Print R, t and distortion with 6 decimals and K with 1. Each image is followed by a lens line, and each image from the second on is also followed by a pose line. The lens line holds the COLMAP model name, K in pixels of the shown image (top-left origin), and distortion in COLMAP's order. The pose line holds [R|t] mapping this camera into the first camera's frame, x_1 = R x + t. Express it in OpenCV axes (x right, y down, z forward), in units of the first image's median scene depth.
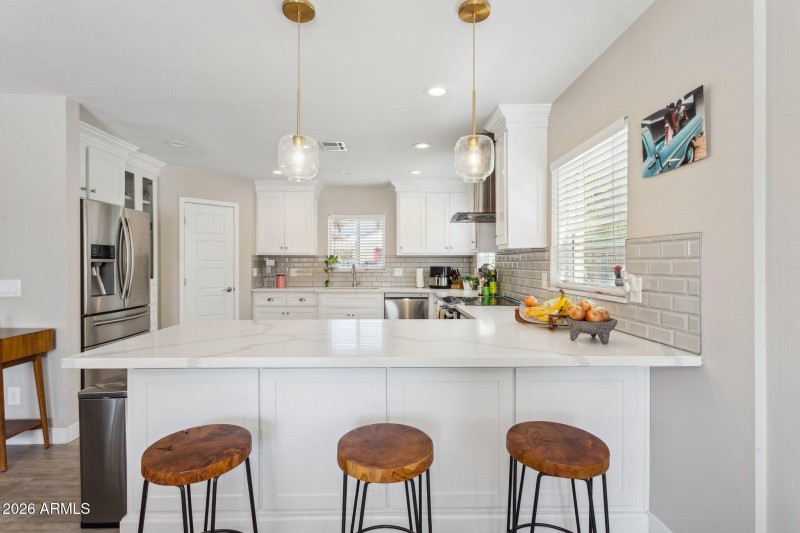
lens RADIAL K [[375.2, 0, 401.1], [0, 375.2, 266.1], [0, 0, 1]] dist [0.000240, 0.001443]
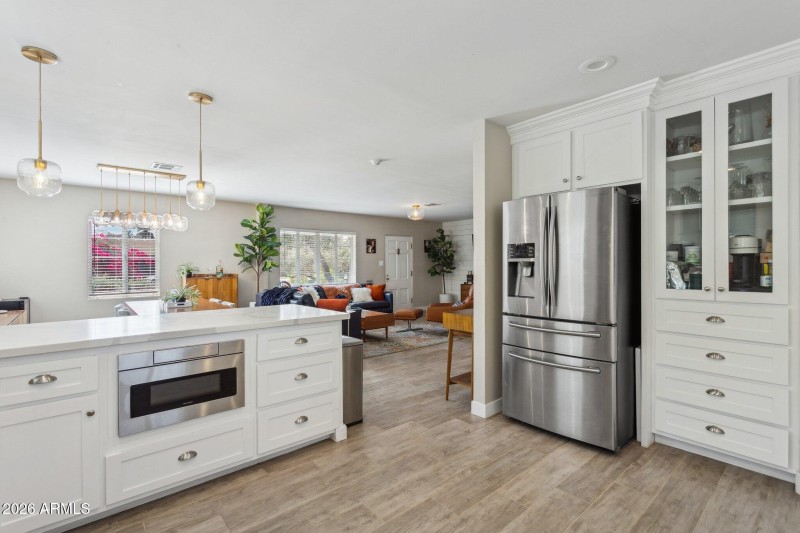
lens RADIAL K [[375.2, 0, 400.9], [0, 375.2, 265.1], [0, 0, 1]] dist [0.000240, 0.001443]
pose [[-0.773128, 0.002487, -0.634245, 0.022326], [-0.000762, 0.999988, 0.004850, -0.003995], [0.634249, 0.004233, -0.773117, 0.888843]]
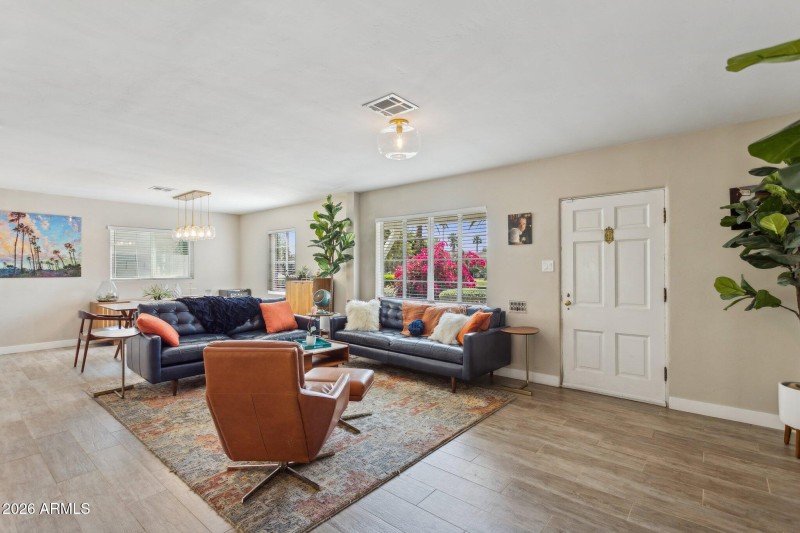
lens RADIAL K [[375.2, 0, 405.0], [0, 375.2, 270.6], [0, 0, 1]] dist [0.000240, 0.001443]
pose [[-0.754127, -0.006063, 0.656701, -1.307224], [0.004911, 0.999877, 0.014871, -0.007427], [-0.656711, 0.014439, -0.754004, 0.240100]]
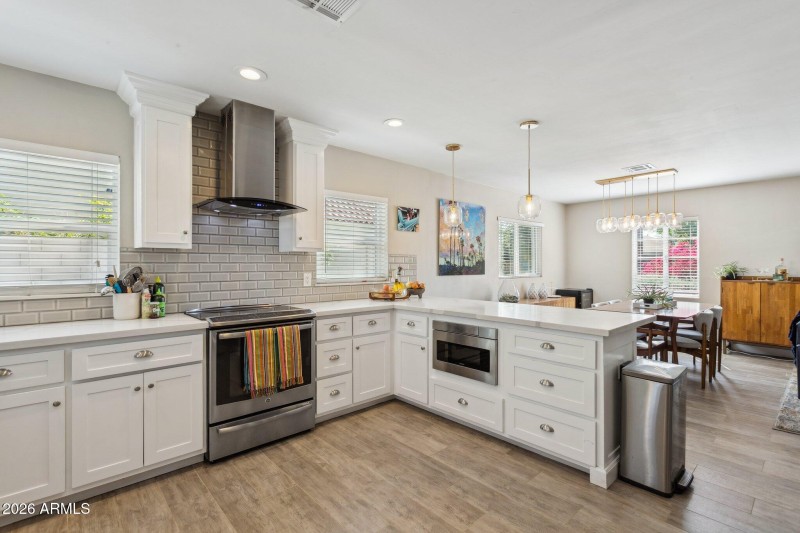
lens RADIAL K [[375.2, 0, 397.3], [0, 375.2, 266.0], [0, 0, 1]] dist [0.000240, 0.001443]
pose [[-0.647318, -0.001360, 0.762219, -0.407105], [0.005515, 0.999964, 0.006468, -0.006584], [-0.762200, 0.008390, -0.647287, 0.874618]]
